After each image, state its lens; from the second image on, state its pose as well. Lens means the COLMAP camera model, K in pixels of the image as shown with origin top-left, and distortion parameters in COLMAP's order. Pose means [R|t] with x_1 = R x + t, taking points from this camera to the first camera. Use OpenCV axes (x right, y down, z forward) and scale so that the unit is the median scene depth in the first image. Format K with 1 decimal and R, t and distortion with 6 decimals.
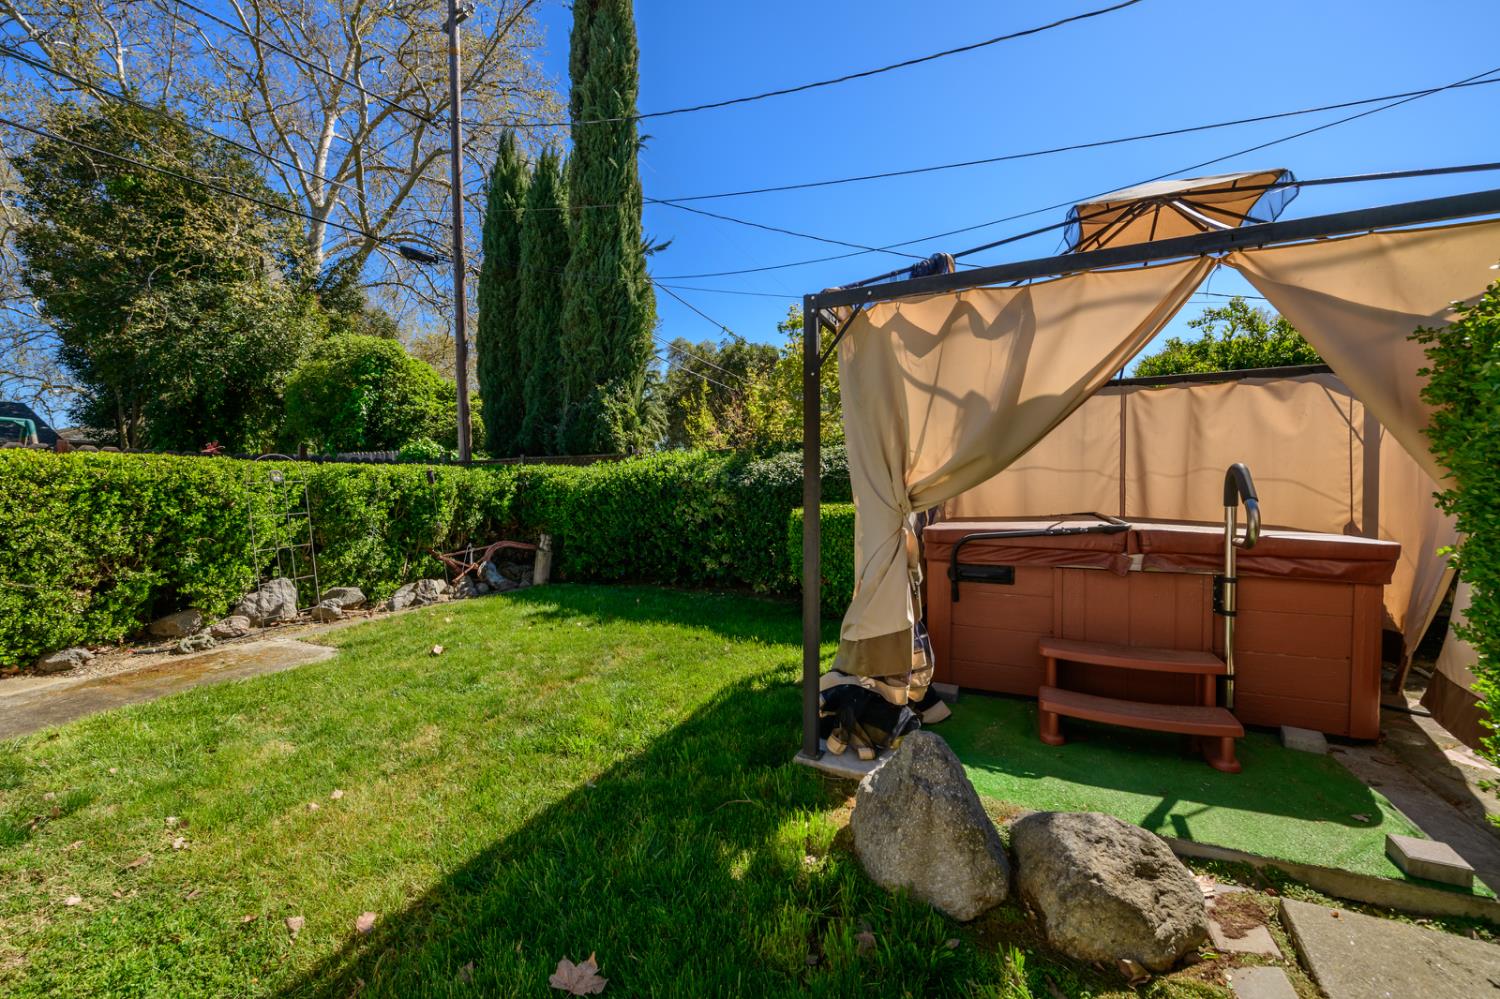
lens RADIAL K [[595.6, 0, 753.1], [0, 595.6, 504.1], [0, 0, 1]] dist [-0.011338, -0.001738]
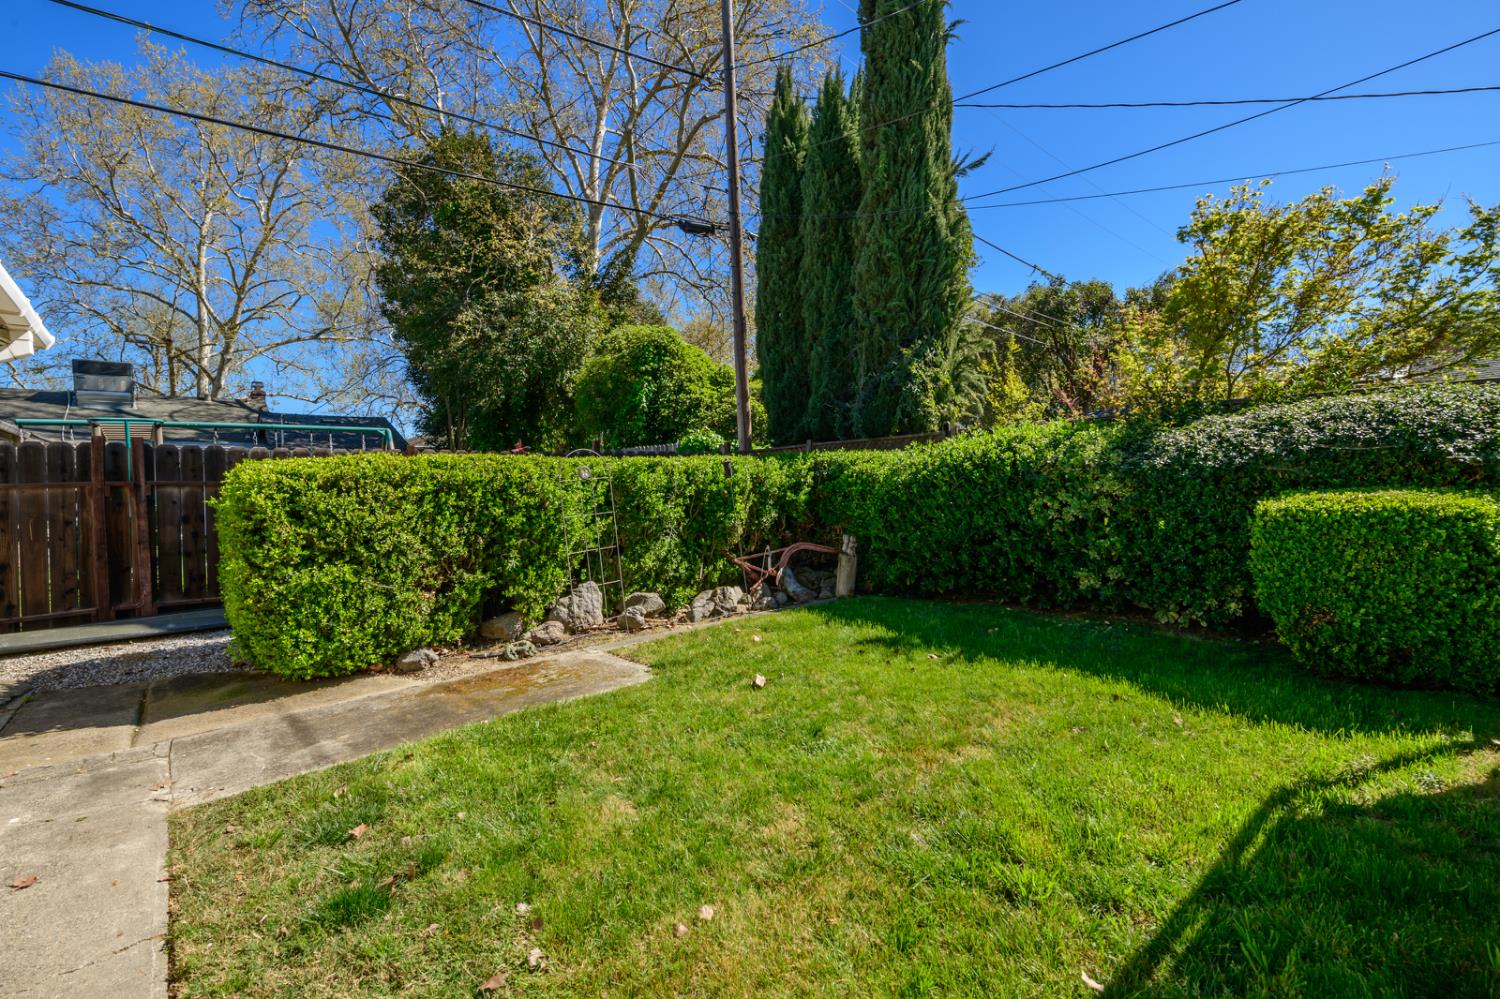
lens RADIAL K [[684.1, 0, 755.6], [0, 684.1, 501.7], [0, 0, 1]] dist [-0.003367, -0.000672]
pose [[0.919943, -0.012187, -0.391862, -0.106679], [0.016017, 0.999851, 0.006506, -0.003540], [0.391724, -0.012261, 0.920001, 0.089427]]
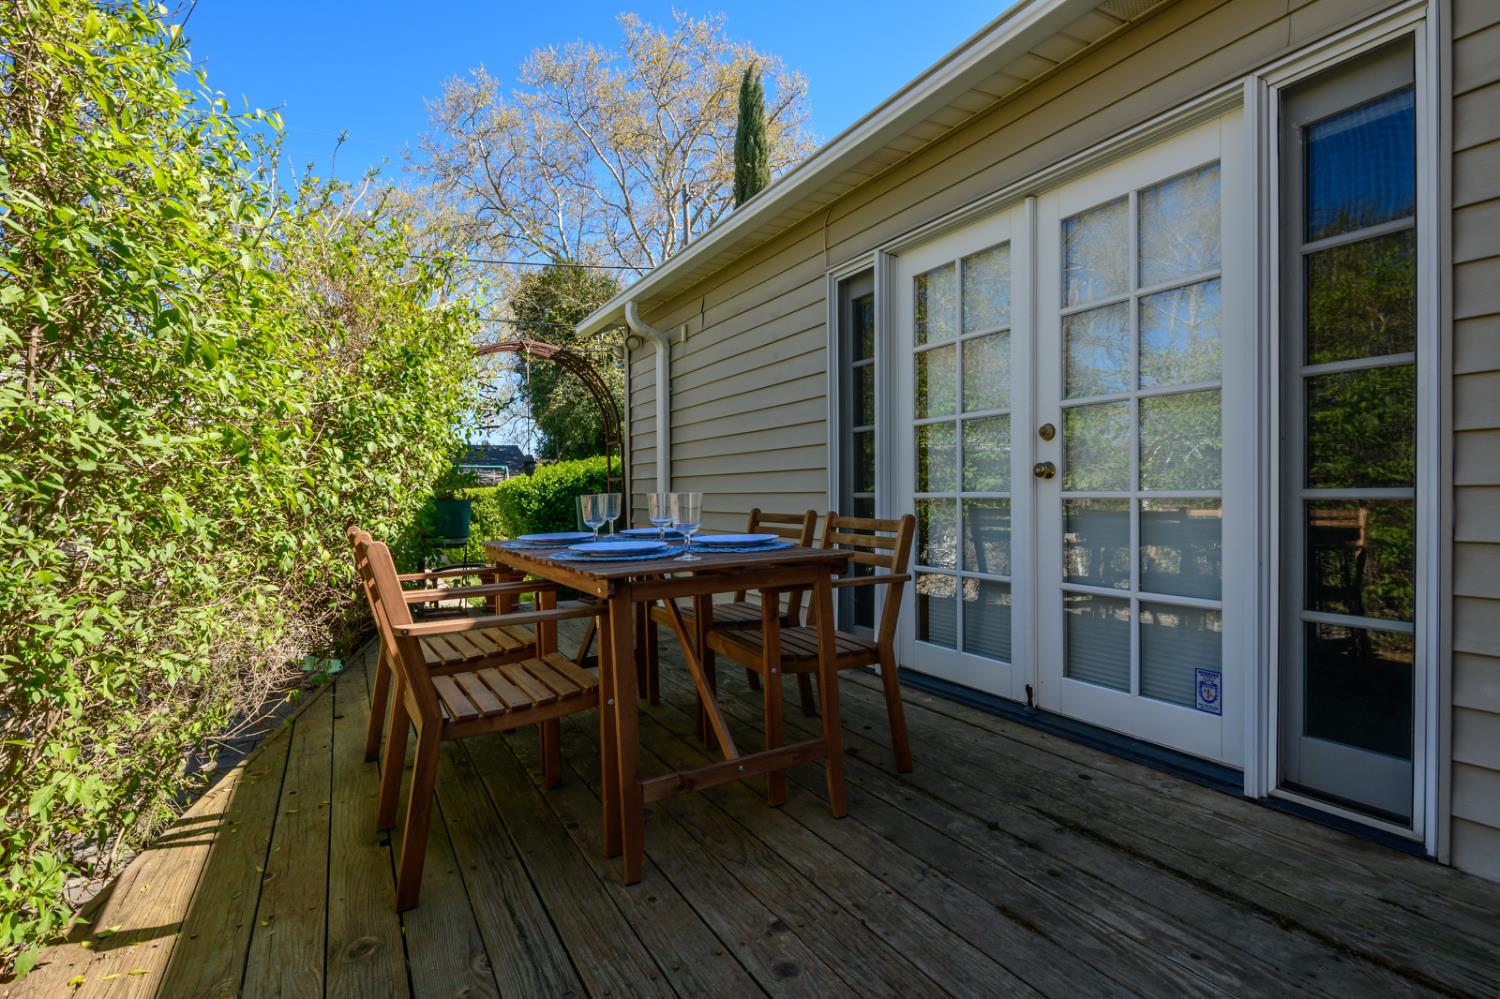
lens RADIAL K [[743.6, 0, 726.6], [0, 743.6, 506.6], [0, 0, 1]] dist [-0.010818, 0.000198]
pose [[0.808553, 0.003995, -0.588409, 1.234337], [-0.011245, 0.999899, -0.008664, 0.015185], [0.588315, 0.013622, 0.808517, -0.889430]]
